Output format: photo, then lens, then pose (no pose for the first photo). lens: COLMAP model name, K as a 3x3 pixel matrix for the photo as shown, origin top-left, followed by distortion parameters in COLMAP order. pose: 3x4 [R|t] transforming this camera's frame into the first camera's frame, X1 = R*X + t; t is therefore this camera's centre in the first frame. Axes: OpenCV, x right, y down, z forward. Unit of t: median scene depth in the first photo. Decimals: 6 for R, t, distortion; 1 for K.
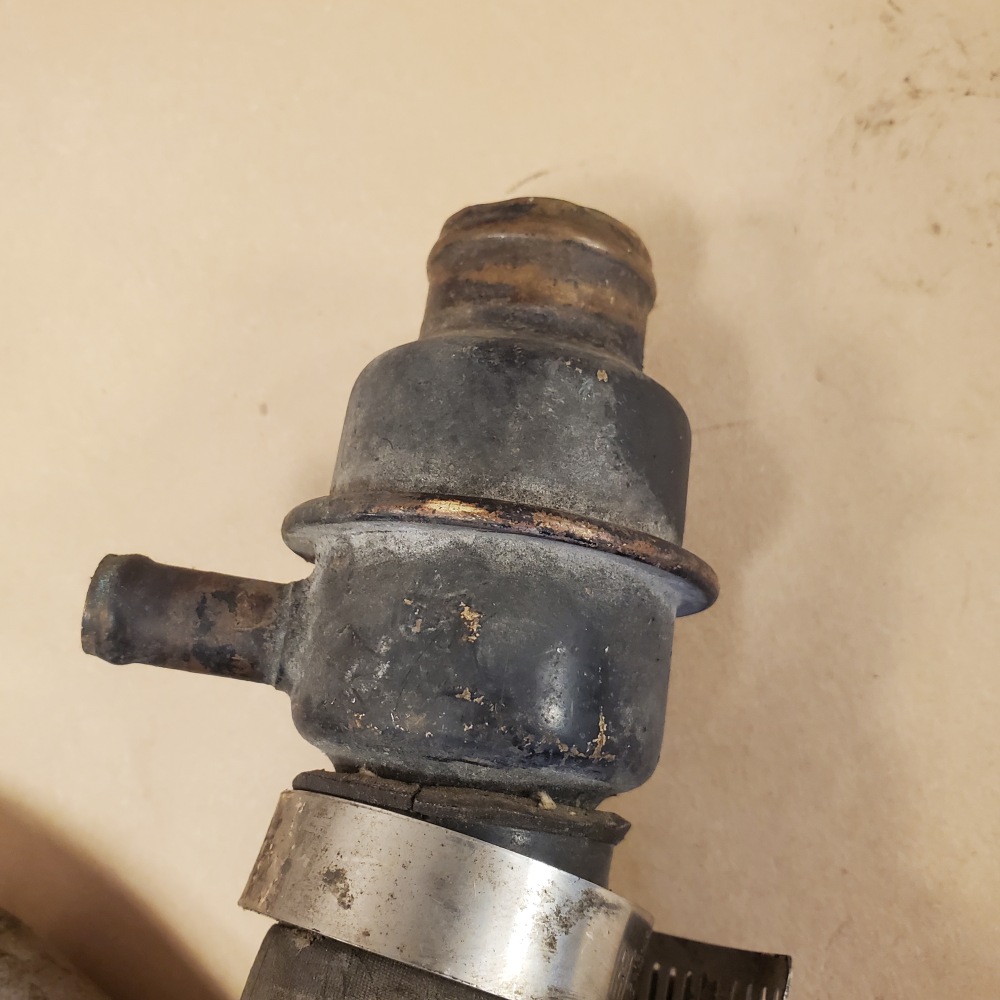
lens RADIAL K [[1109.9, 0, 500.0], [0, 1109.9, 500.0], [0, 0, 1]] dist [0.129757, -0.018490]
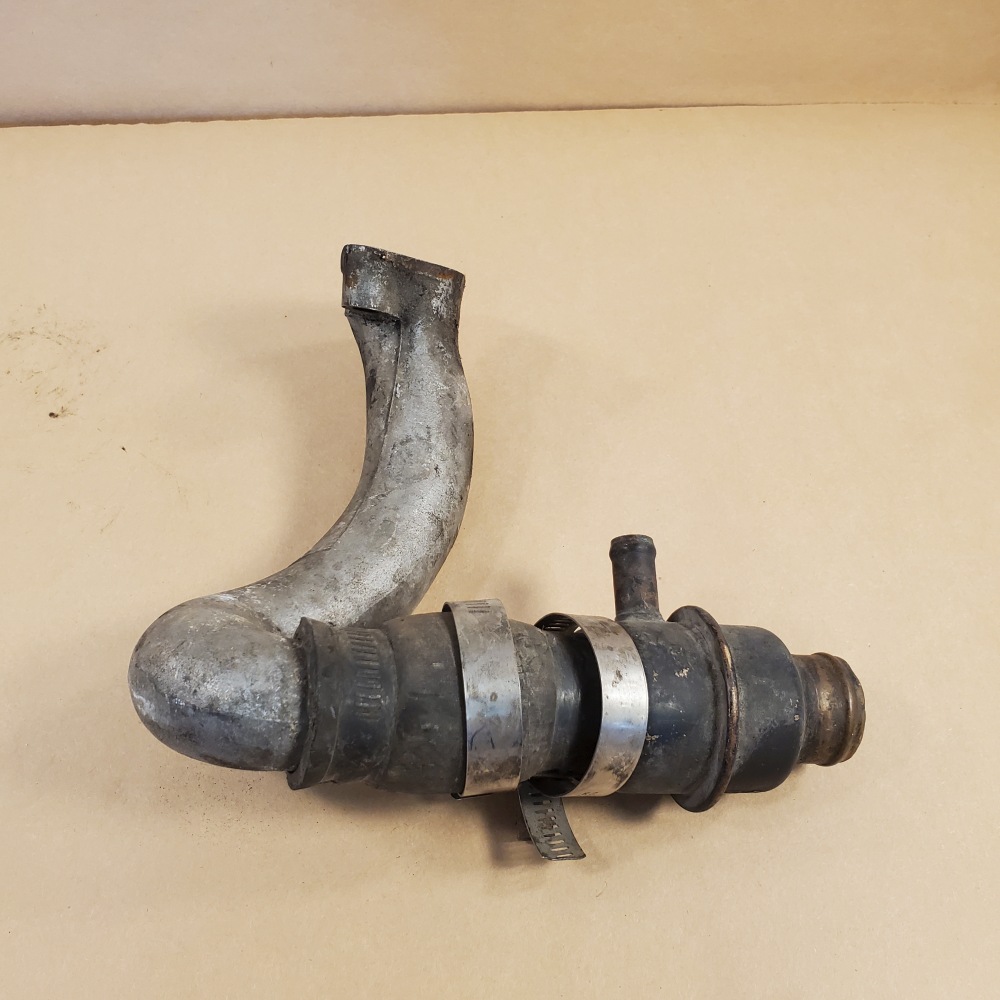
lens RADIAL K [[1109.9, 0, 500.0], [0, 1109.9, 500.0], [0, 0, 1]] dist [0.129757, -0.018490]
pose [[0.201884, 0.879370, -0.431220, 0.583435], [-0.979394, 0.178816, -0.093869, 0.632154], [-0.005436, 0.441285, 0.897351, -1.276425]]
